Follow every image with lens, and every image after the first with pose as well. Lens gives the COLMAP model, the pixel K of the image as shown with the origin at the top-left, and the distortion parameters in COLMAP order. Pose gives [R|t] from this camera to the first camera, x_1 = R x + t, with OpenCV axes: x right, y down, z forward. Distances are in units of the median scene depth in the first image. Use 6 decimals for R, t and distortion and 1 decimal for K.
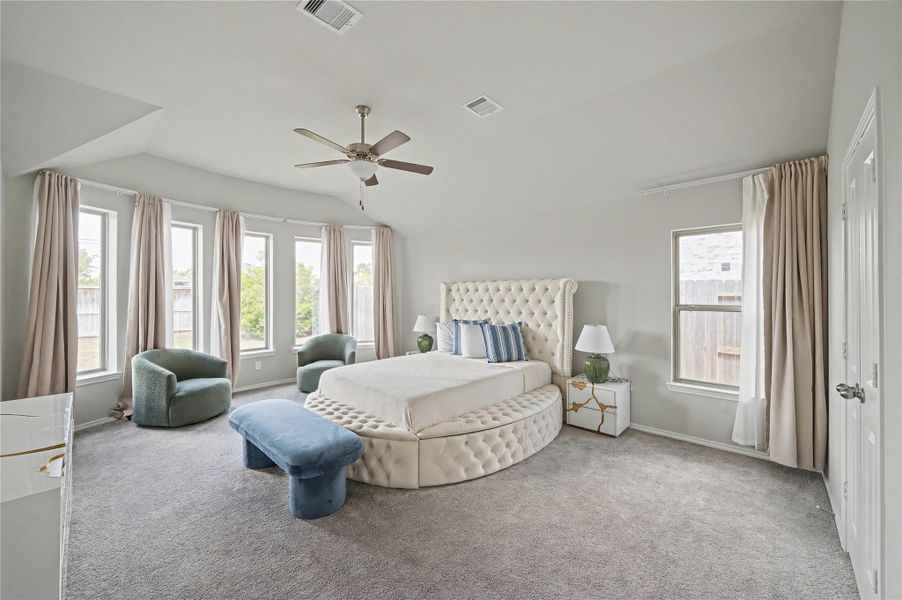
lens RADIAL K [[339.8, 0, 446.1], [0, 339.8, 301.9], [0, 0, 1]] dist [-0.002764, -0.000039]
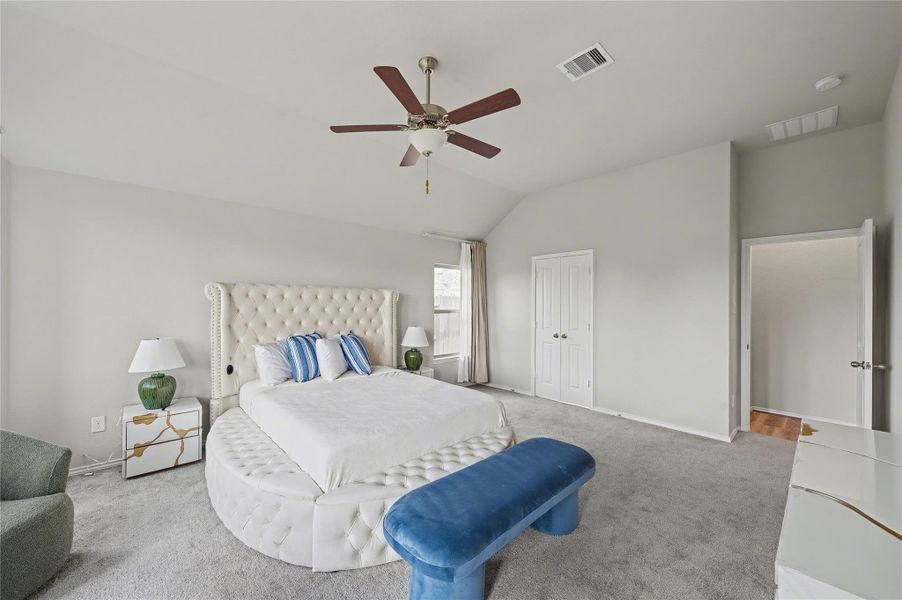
lens RADIAL K [[339.8, 0, 446.1], [0, 339.8, 301.9], [0, 0, 1]] dist [-0.002764, -0.000039]
pose [[0.105619, -0.000973, 0.994406, -0.769561], [0.010902, 0.999941, -0.000179, -0.023215], [-0.994347, 0.010859, 0.105624, 0.654291]]
